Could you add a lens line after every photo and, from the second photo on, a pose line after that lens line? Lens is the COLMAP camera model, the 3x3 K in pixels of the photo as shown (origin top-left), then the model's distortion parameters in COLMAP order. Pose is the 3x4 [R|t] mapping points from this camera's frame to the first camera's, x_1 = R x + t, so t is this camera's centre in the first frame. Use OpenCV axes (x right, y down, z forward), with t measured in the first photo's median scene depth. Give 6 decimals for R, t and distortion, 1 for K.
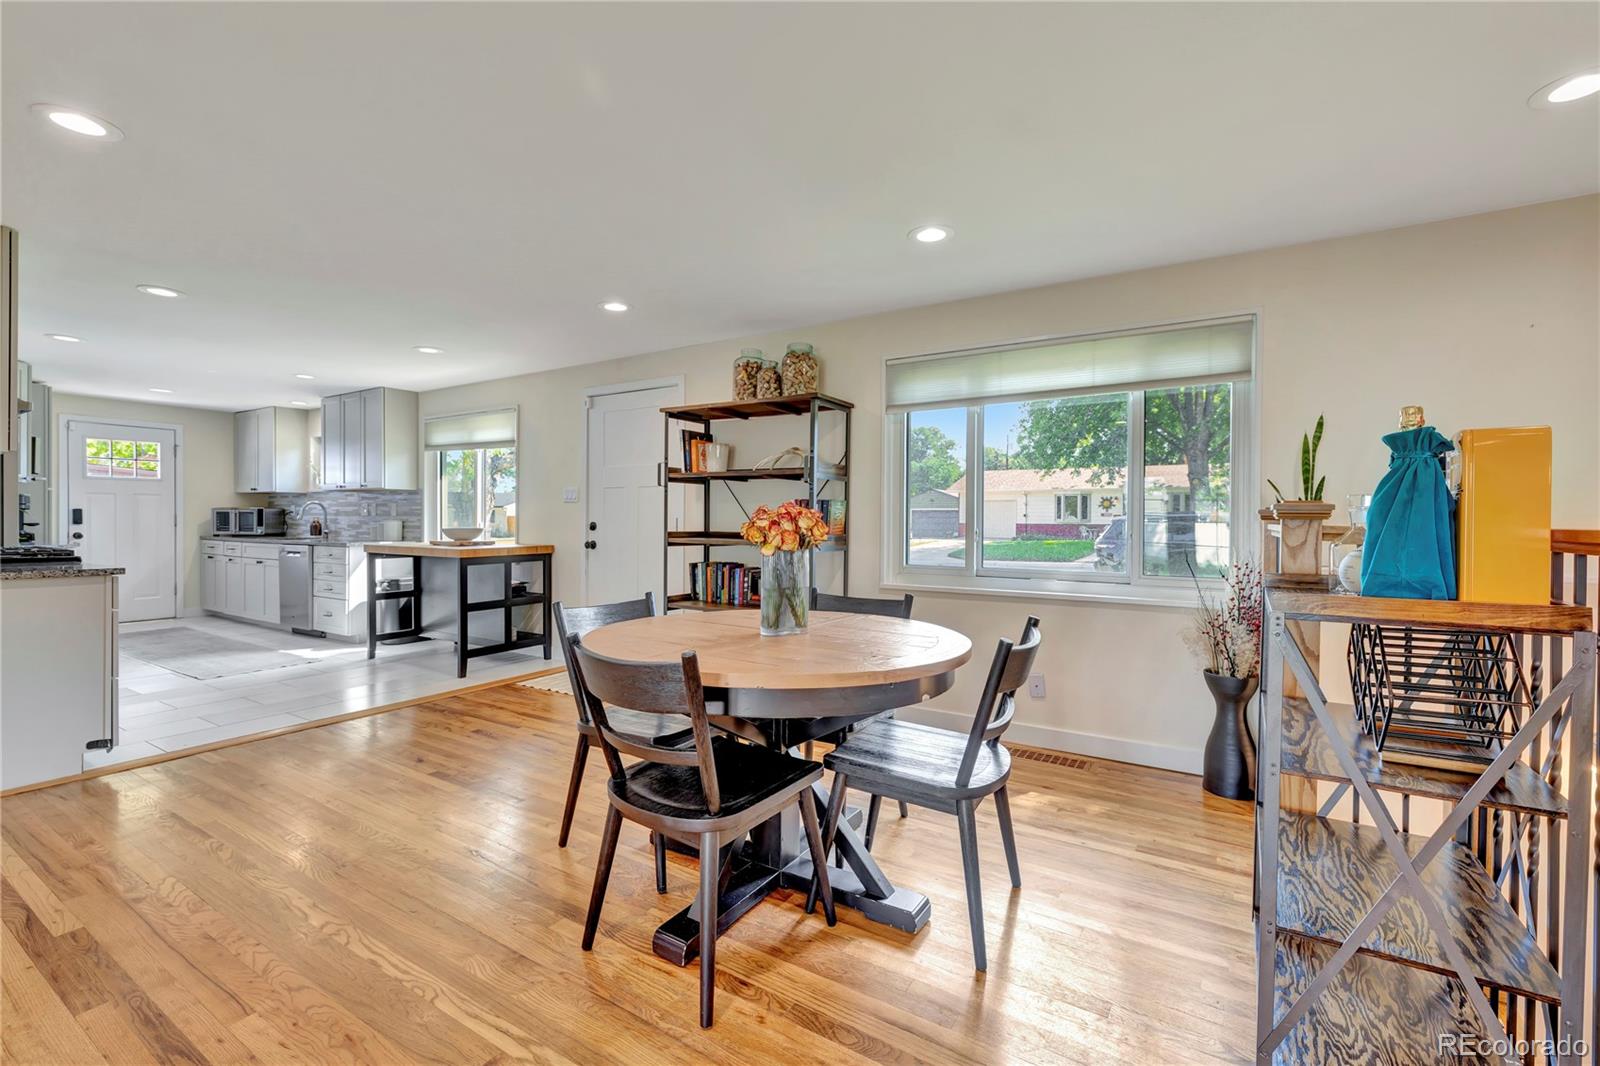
lens RADIAL K [[705.2, 0, 806.2], [0, 705.2, 525.8], [0, 0, 1]] dist [-0.001581, 0.001582]
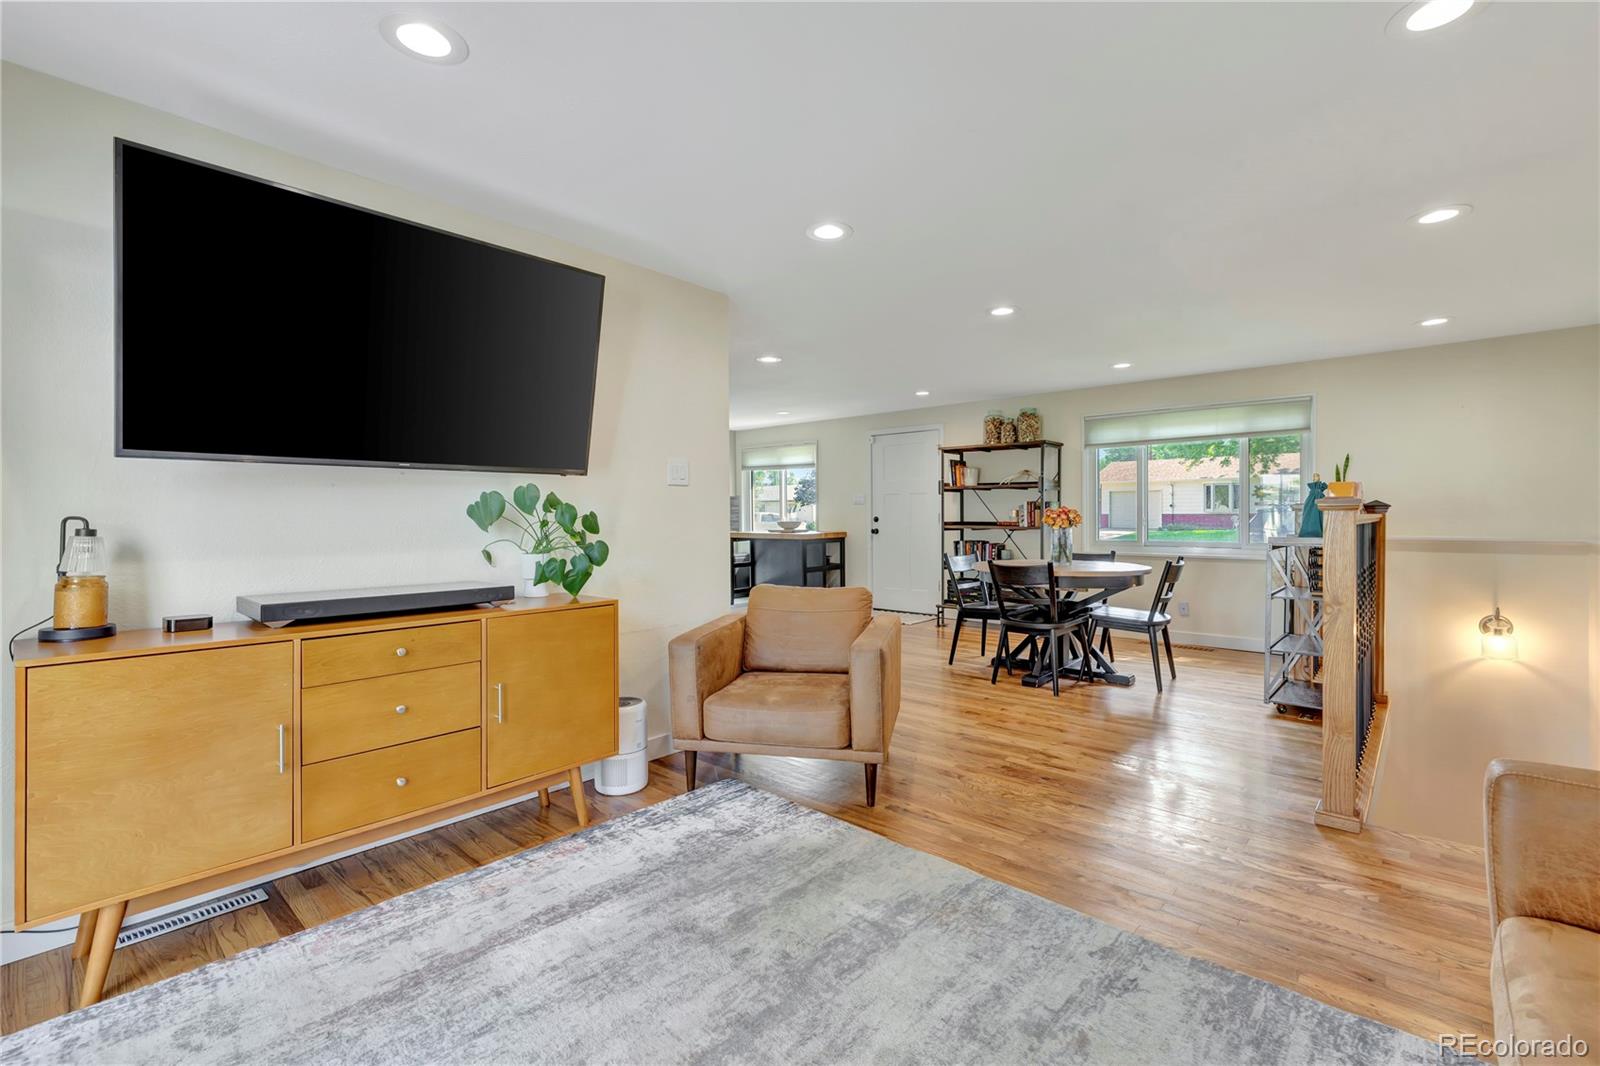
lens RADIAL K [[705.2, 0, 804.2], [0, 705.2, 522.5], [0, 0, 1]] dist [-0.001581, 0.001582]
pose [[0.983992, -0.010251, -0.177915, -0.215050], [0.011018, 0.999934, 0.003327, 0.001103], [0.177869, -0.005234, 0.984040, -0.667379]]
